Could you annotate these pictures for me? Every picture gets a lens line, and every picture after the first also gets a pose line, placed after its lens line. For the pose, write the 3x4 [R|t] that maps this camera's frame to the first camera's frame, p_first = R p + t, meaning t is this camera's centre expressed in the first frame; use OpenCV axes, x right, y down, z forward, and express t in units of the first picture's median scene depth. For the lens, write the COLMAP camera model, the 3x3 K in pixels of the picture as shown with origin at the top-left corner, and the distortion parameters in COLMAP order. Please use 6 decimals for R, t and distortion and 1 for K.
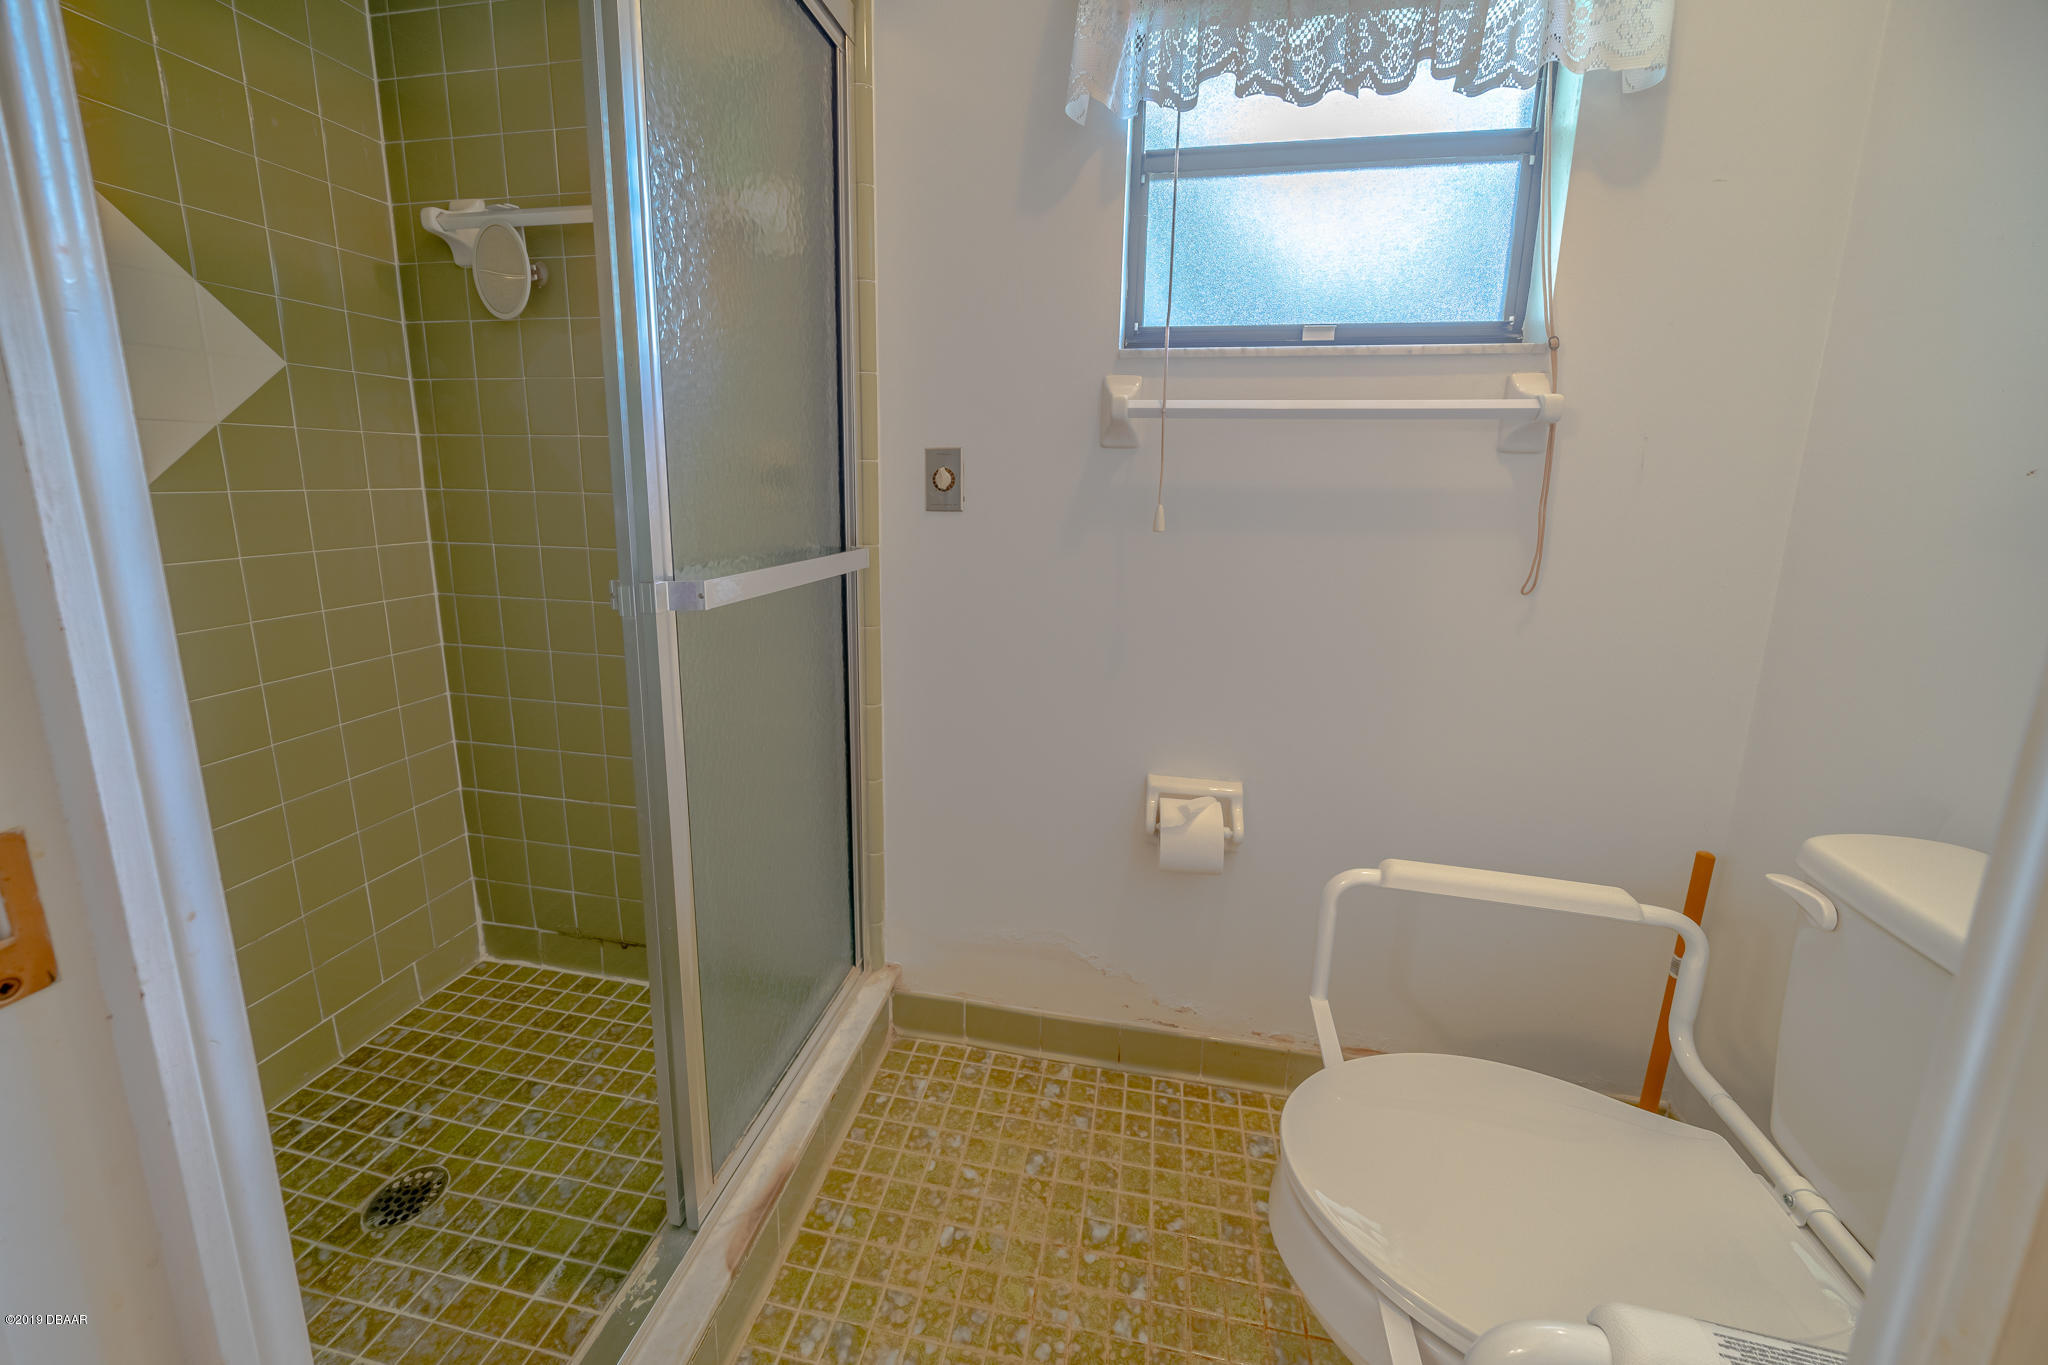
lens RADIAL K [[793.4, 0, 1060.8], [0, 793.4, 674.7], [0, 0, 1]] dist [0.001023, -0.005186]
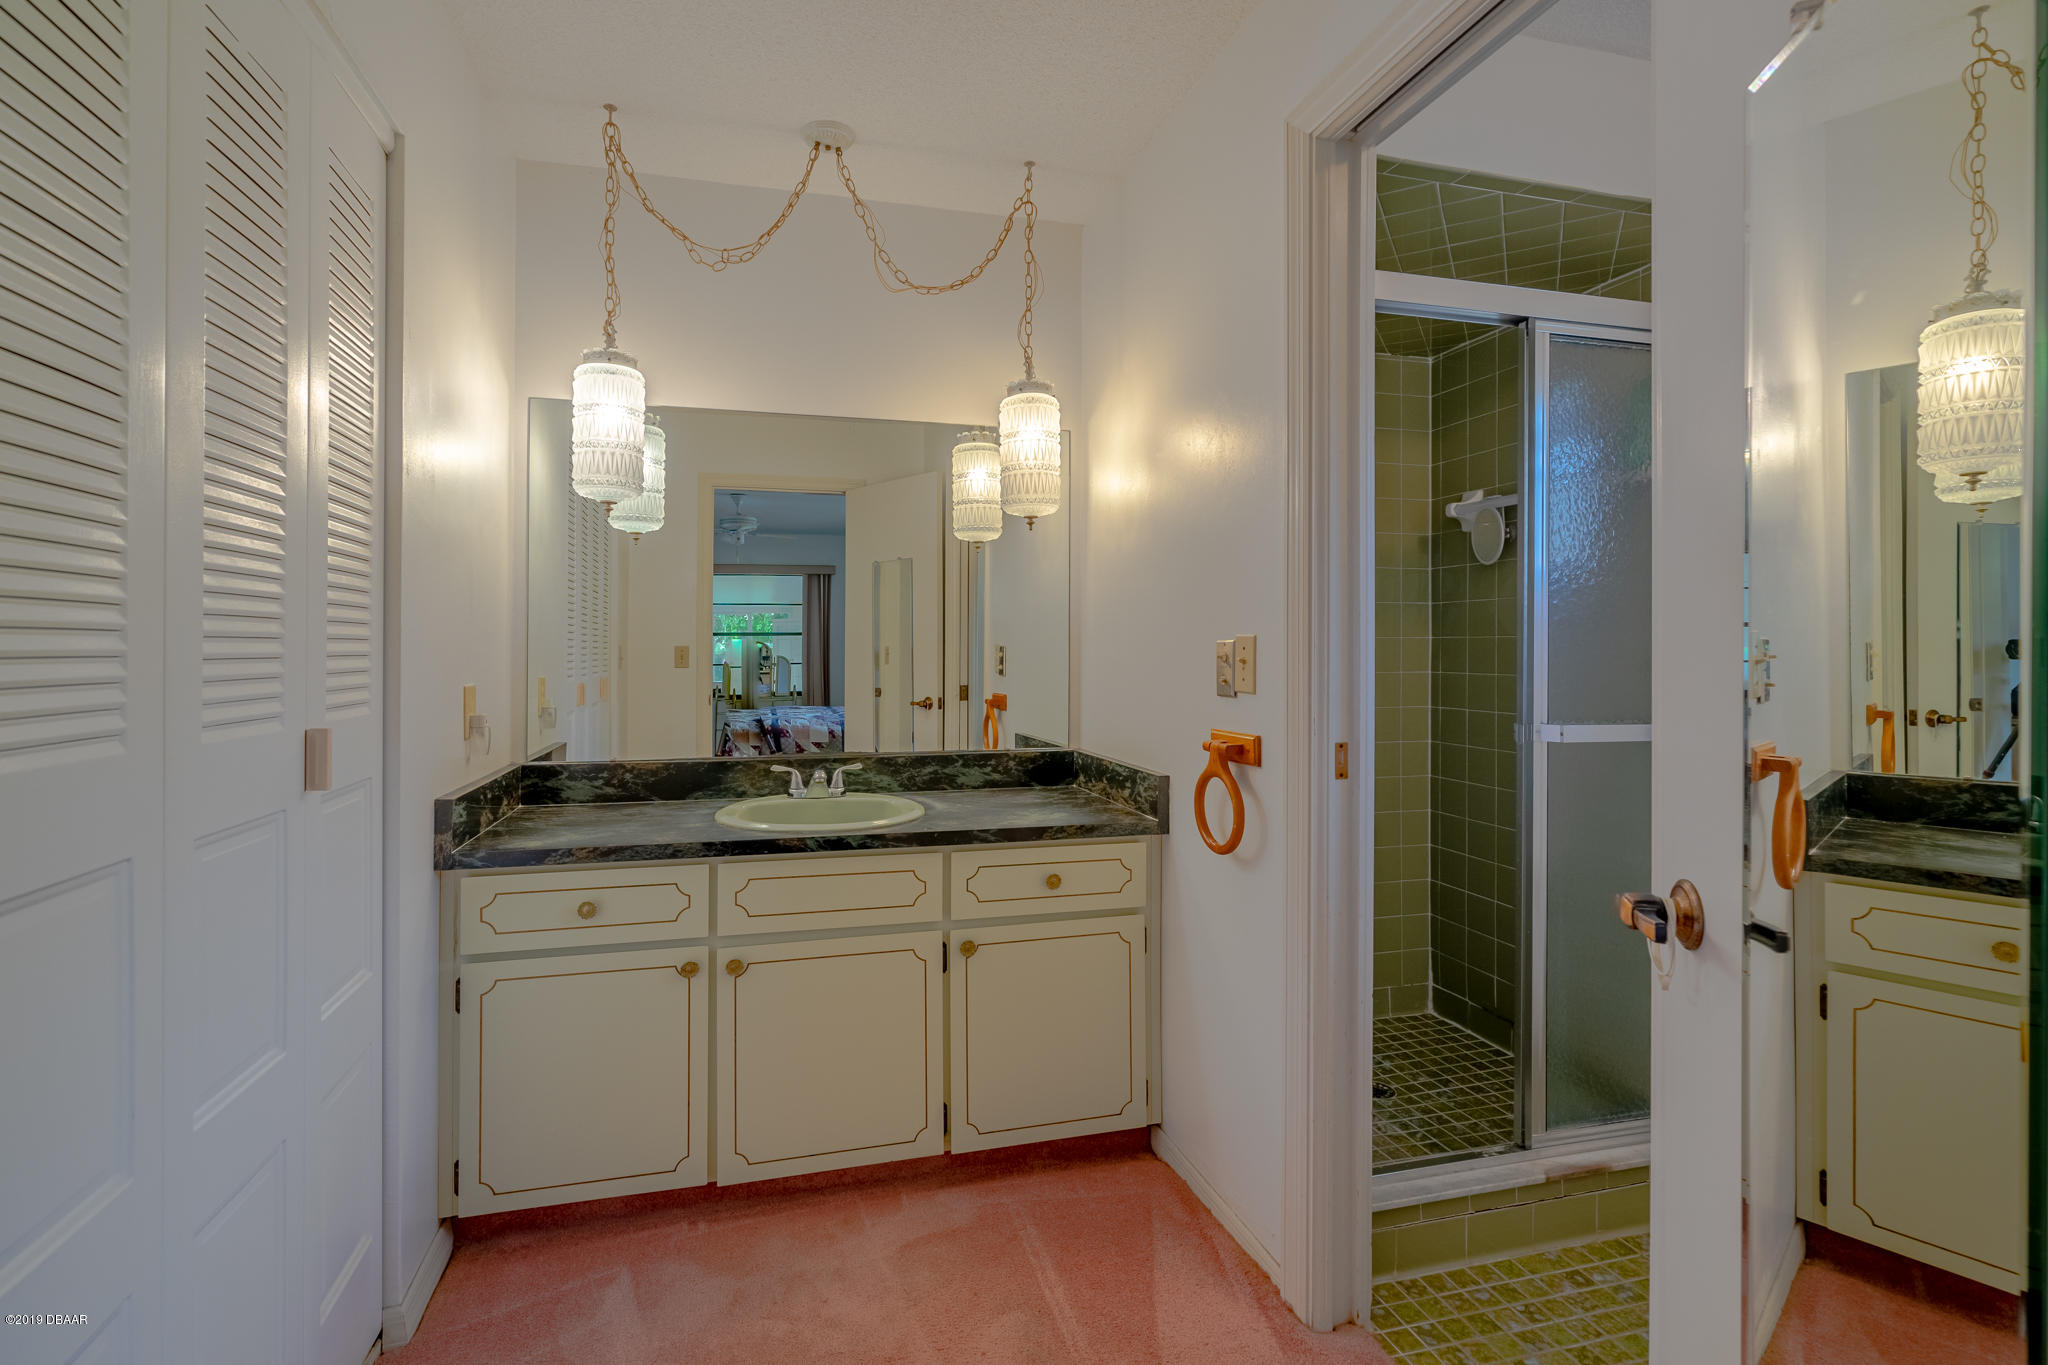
lens RADIAL K [[985.4, 0, 1024.0], [0, 985.4, 682.5], [0, 0, 1]] dist [-0.001216, -0.000264]
pose [[0.491769, -0.021354, -0.870464, 0.487131], [-0.153356, 0.981948, -0.110727, 0.120182], [0.857115, 0.187943, 0.479616, -0.607890]]
